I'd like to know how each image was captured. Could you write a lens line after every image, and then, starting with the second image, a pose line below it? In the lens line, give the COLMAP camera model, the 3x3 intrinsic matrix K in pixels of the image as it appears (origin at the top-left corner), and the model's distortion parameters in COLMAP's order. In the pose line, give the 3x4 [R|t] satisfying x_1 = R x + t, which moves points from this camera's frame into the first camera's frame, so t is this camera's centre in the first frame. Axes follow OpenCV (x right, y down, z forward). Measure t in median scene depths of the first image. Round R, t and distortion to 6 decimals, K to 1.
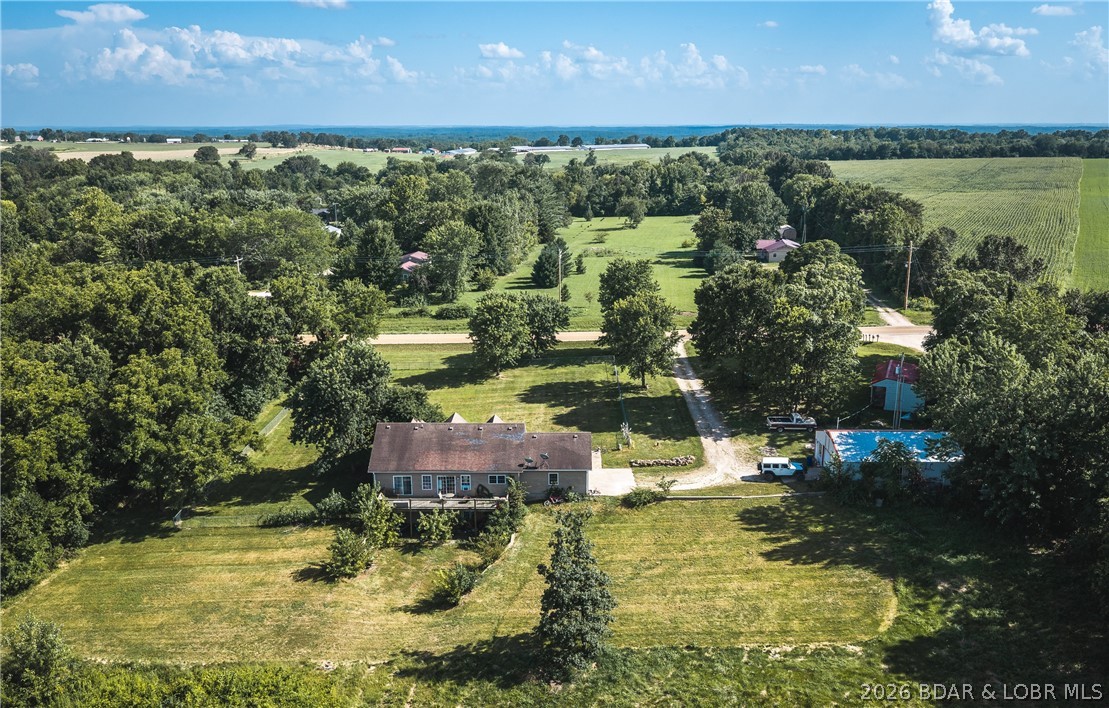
lens RADIAL K [[931.7, 0, 556.2], [0, 931.7, 356.2], [0, 0, 1]] dist [0.013518, -0.011086]
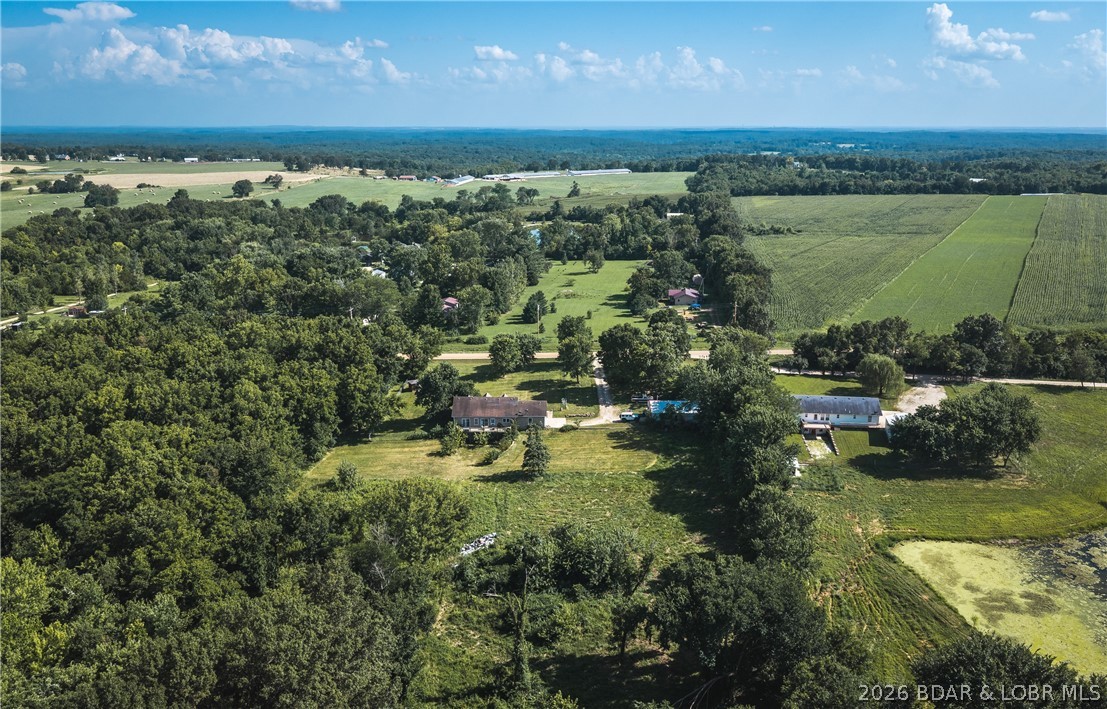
lens RADIAL K [[952.0, 0, 552.6], [0, 952.0, 332.5], [0, 0, 1]] dist [0.037274, -0.069414]
pose [[0.999989, 0.003016, 0.003532, 0.031212], [-0.002912, 0.999570, -0.029181, -0.013662], [-0.003618, 0.029171, 0.999568, -0.989581]]
